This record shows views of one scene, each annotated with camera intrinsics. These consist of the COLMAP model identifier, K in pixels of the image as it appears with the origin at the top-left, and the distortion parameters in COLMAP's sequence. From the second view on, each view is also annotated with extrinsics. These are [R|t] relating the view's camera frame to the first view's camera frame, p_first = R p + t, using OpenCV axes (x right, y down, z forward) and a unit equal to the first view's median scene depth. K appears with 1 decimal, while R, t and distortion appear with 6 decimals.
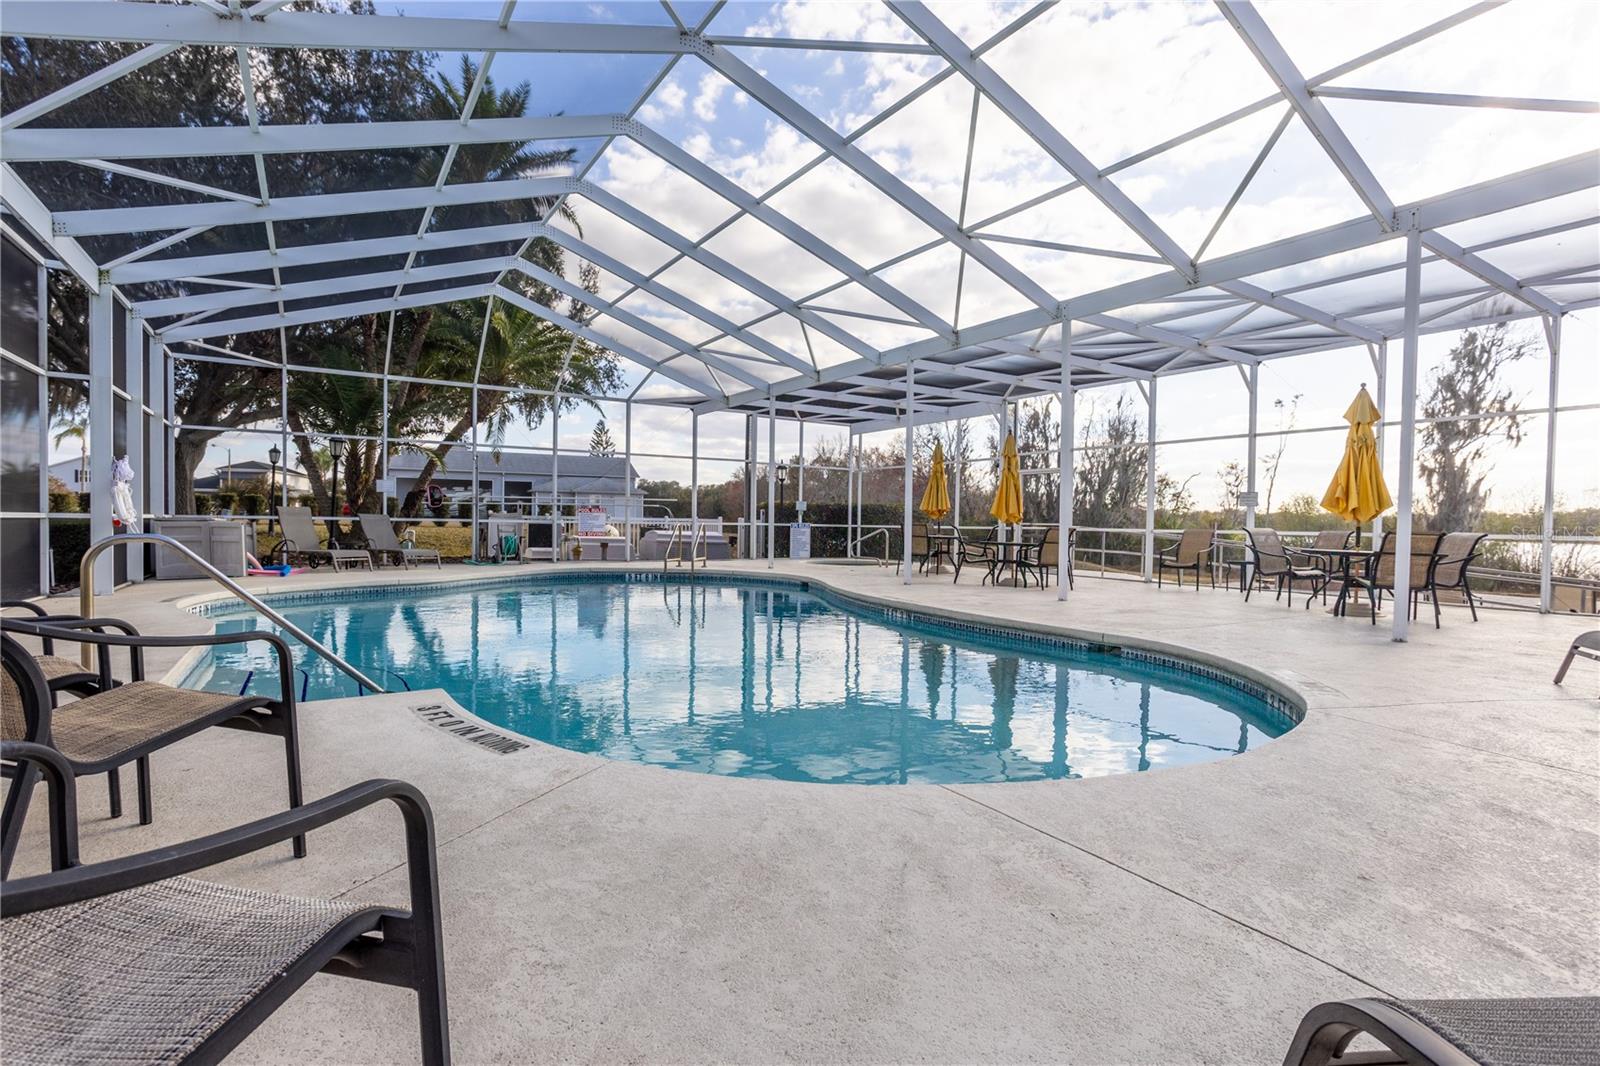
lens RADIAL K [[769.1, 0, 800.0], [0, 769.1, 533.0], [0, 0, 1]] dist [0.000443, -0.000056]
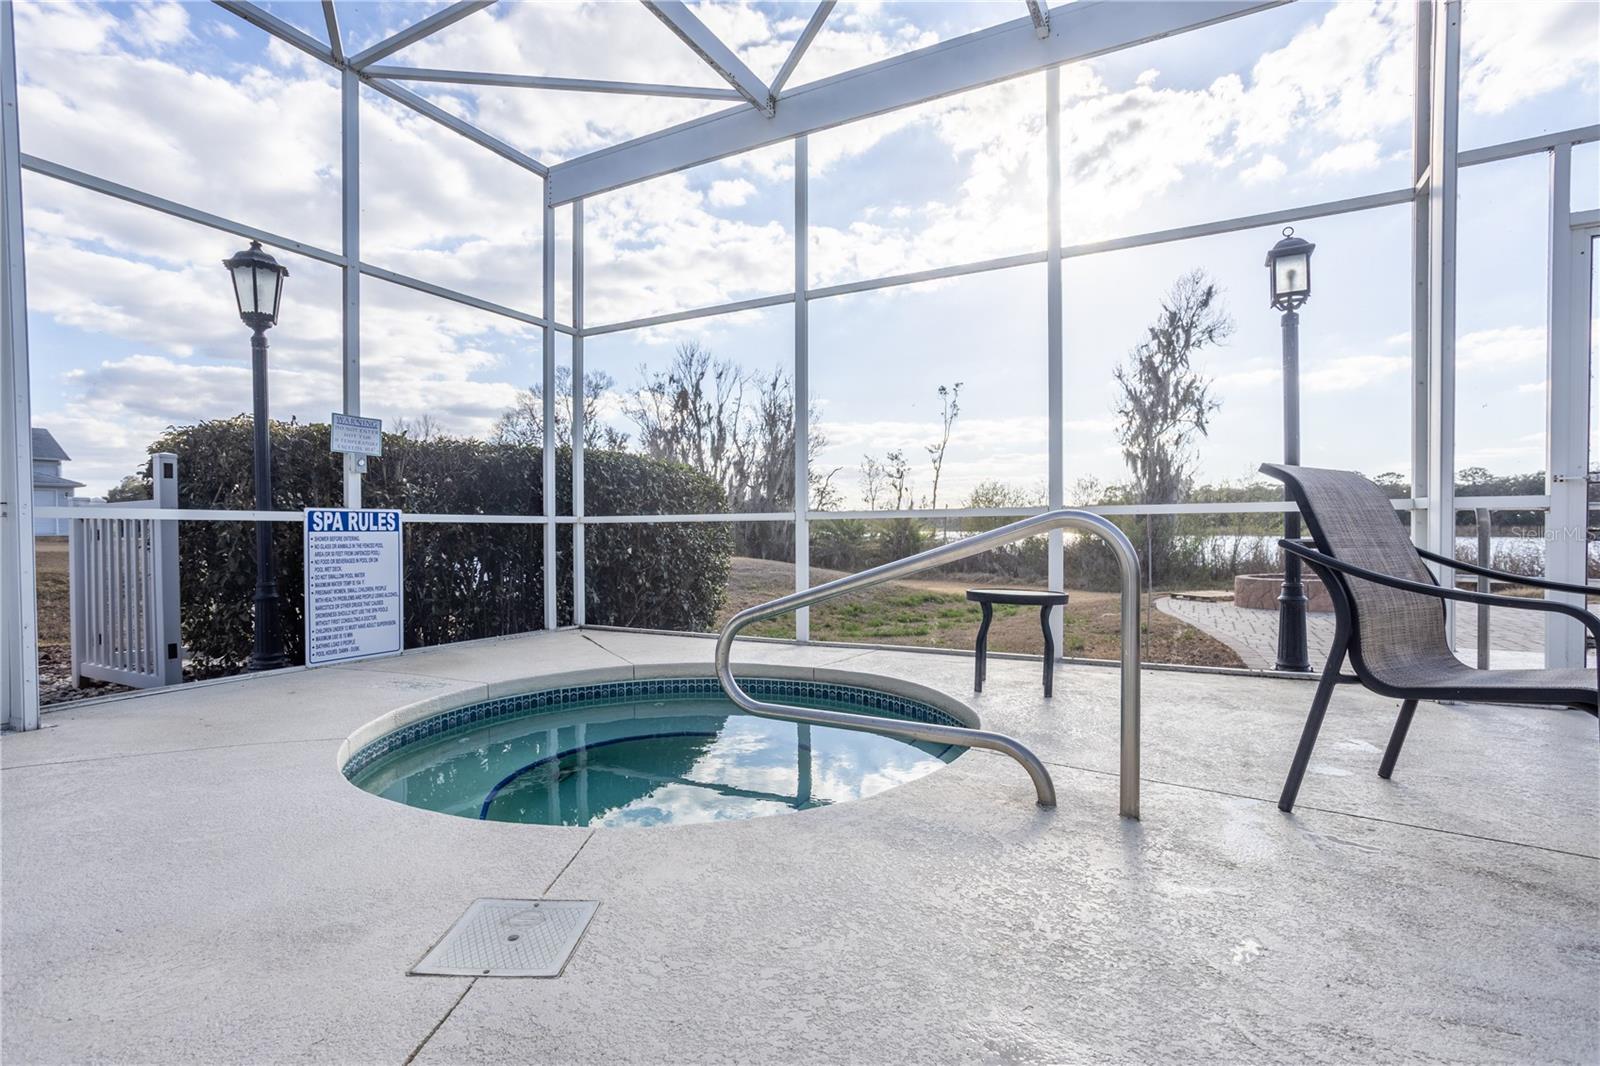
lens RADIAL K [[769.1, 0, 800.0], [0, 769.1, 533.0], [0, 0, 1]] dist [0.000443, -0.000056]
pose [[0.865204, -0.028547, 0.500607, 0.000299], [0.032978, 0.999456, -0.000002, -0.000760], [-0.500335, 0.016510, 0.865675, 0.298174]]
